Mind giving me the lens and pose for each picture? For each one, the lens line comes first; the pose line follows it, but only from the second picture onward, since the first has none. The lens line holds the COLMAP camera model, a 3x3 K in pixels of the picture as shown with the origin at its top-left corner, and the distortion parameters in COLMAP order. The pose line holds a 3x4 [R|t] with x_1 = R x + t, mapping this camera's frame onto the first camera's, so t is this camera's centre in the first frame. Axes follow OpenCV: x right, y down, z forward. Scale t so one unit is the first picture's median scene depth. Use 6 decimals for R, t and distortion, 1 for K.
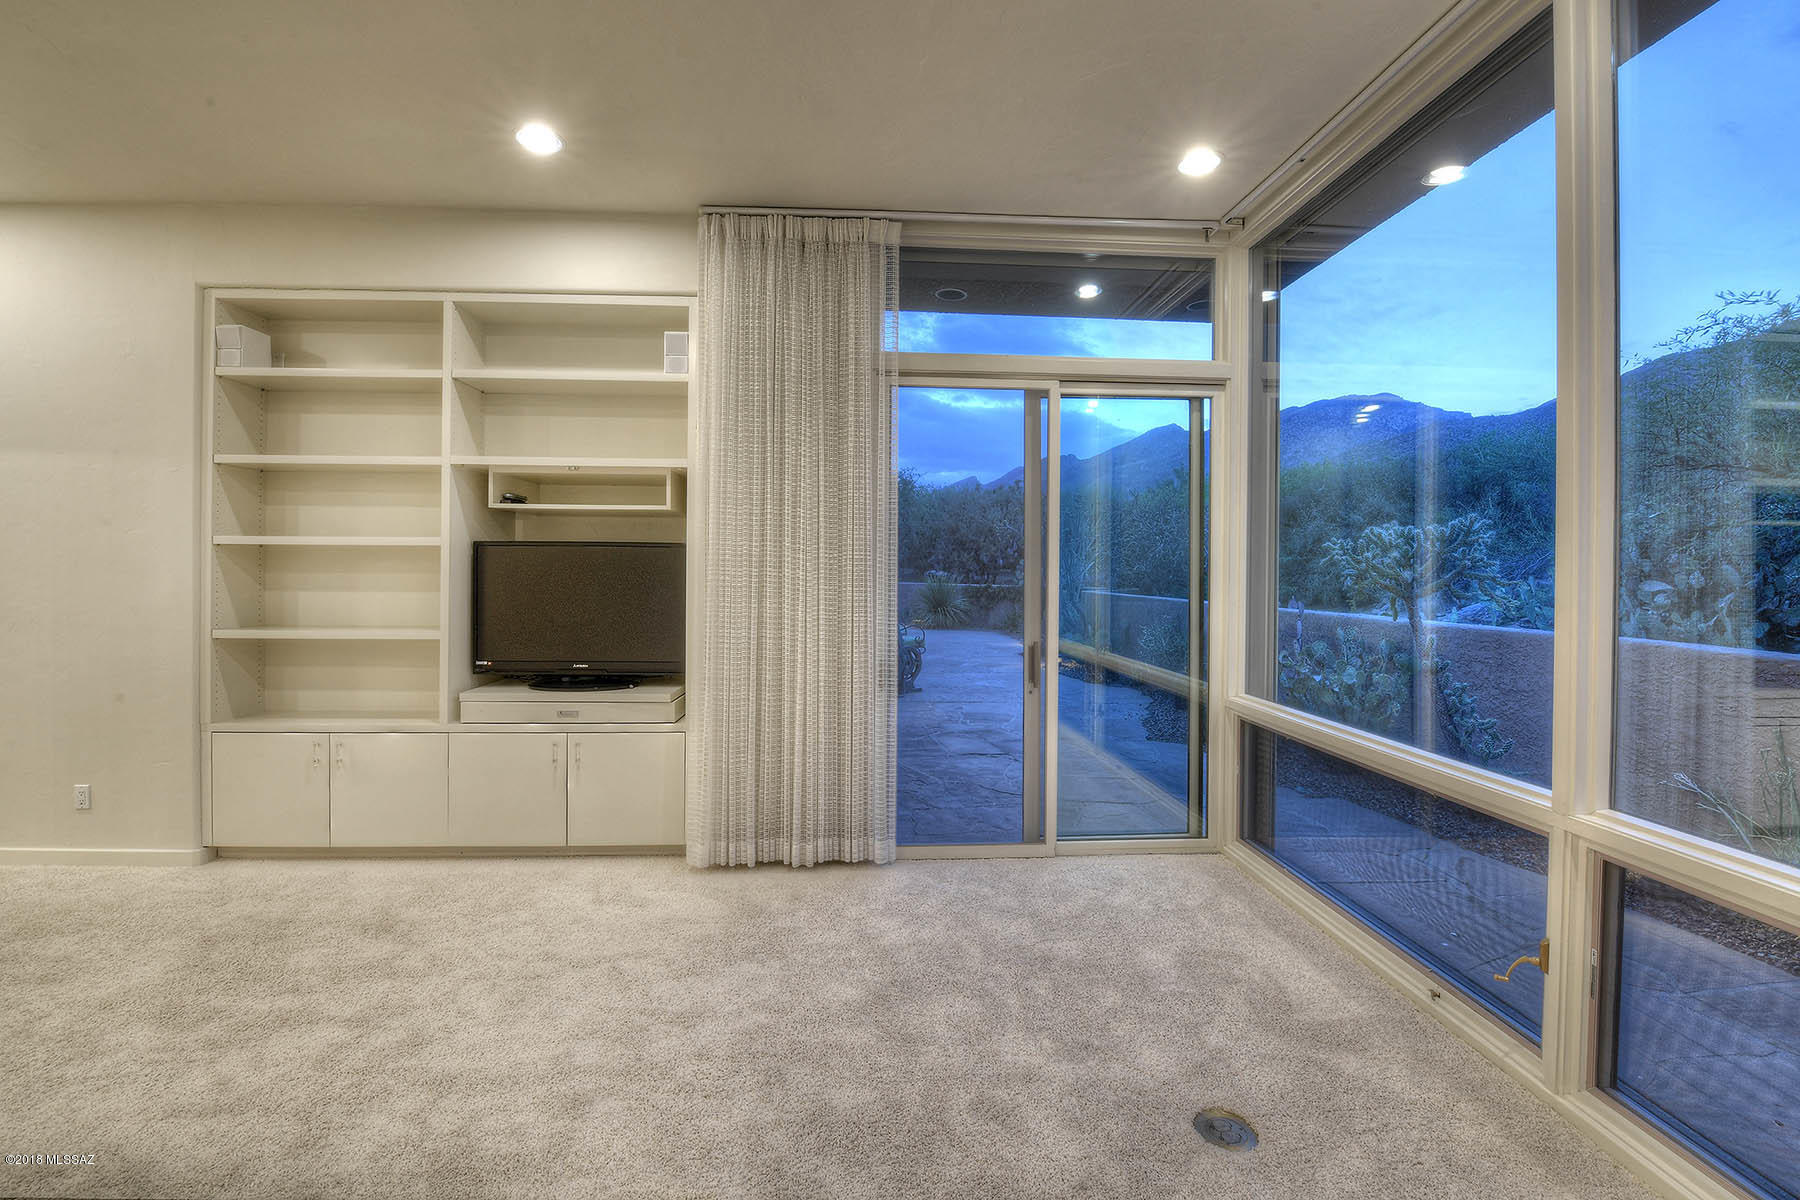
lens RADIAL K [[773.0, 0, 894.9], [0, 773.0, 579.2], [0, 0, 1]] dist [-0.008003, -0.006972]
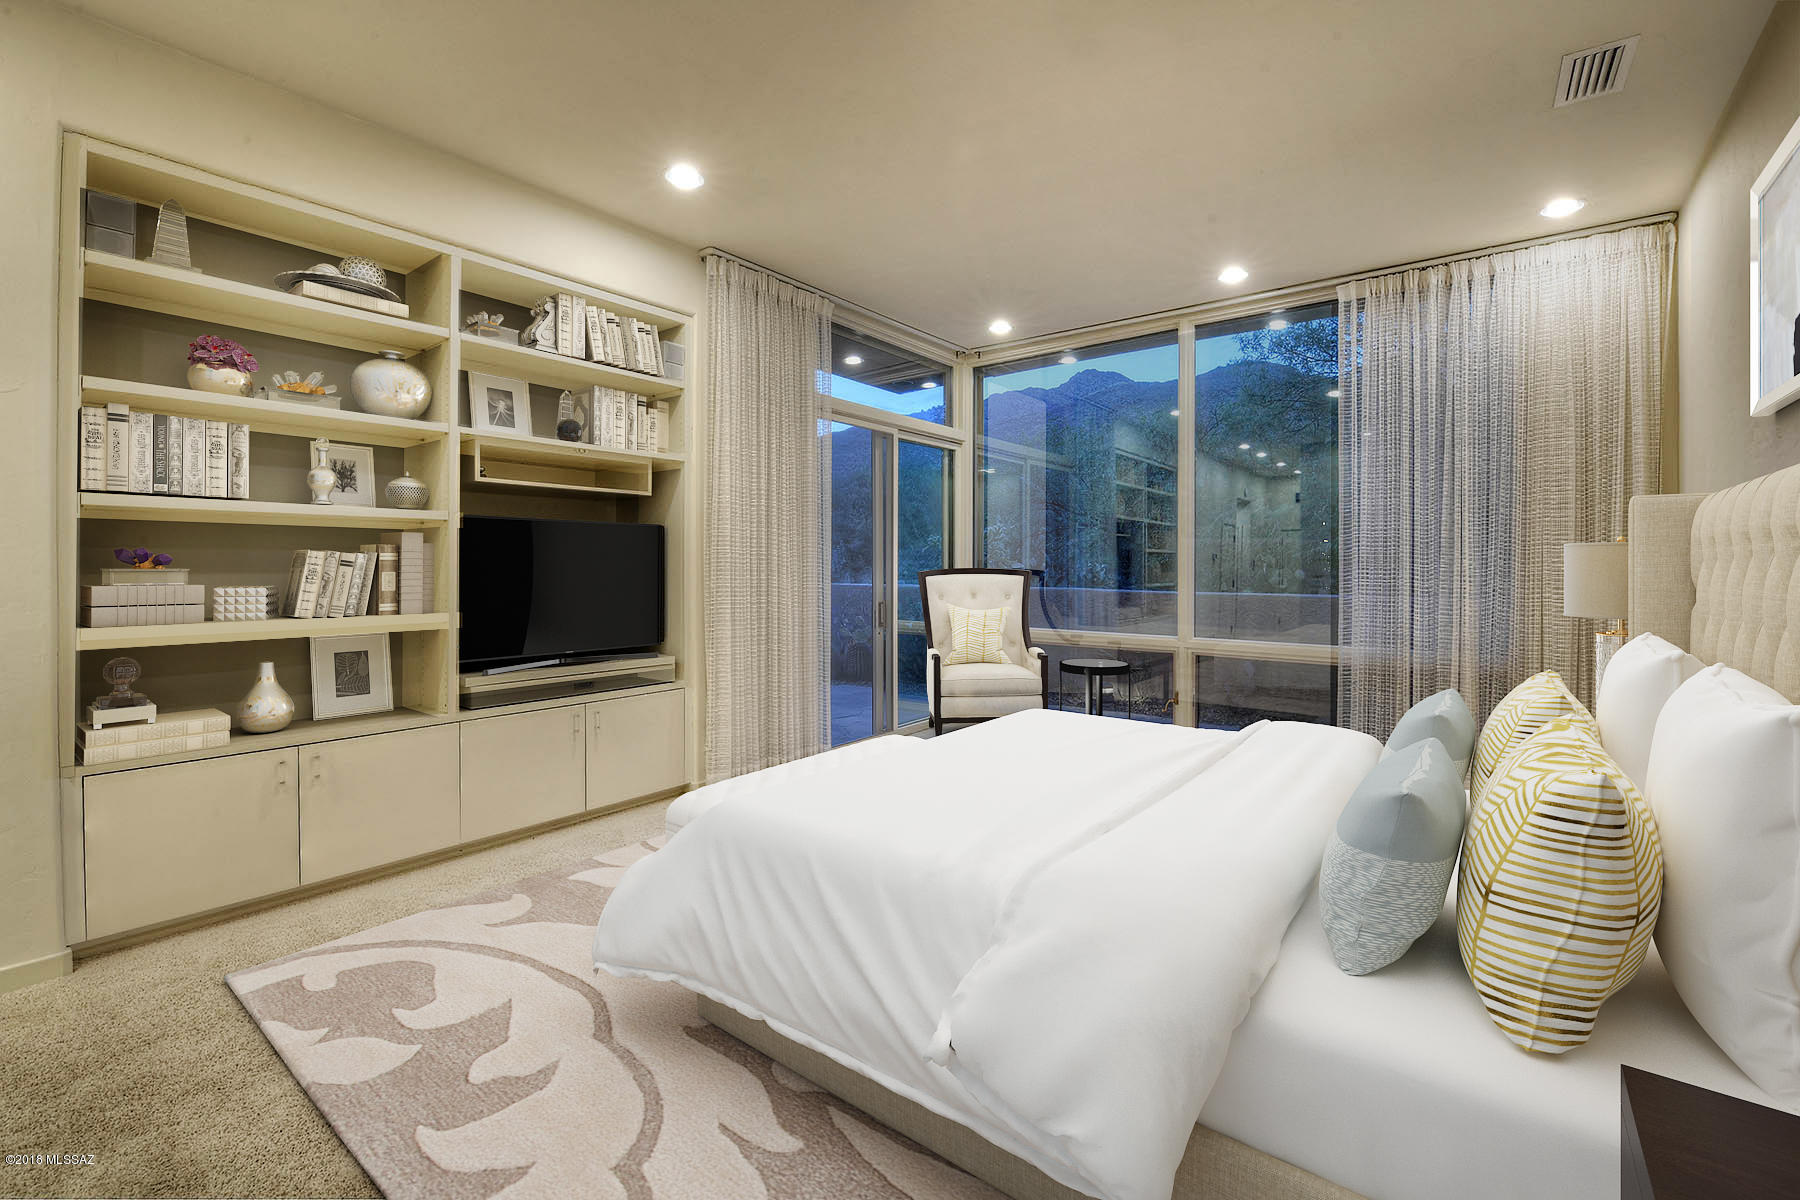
lens RADIAL K [[773.0, 0, 894.9], [0, 773.0, 579.2], [0, 0, 1]] dist [-0.008003, -0.006972]
pose [[0.652231, -0.018492, 0.757794, -0.982040], [0.006603, 0.999803, 0.018714, 0.013405], [-0.757991, -0.007203, 0.652225, -0.005093]]
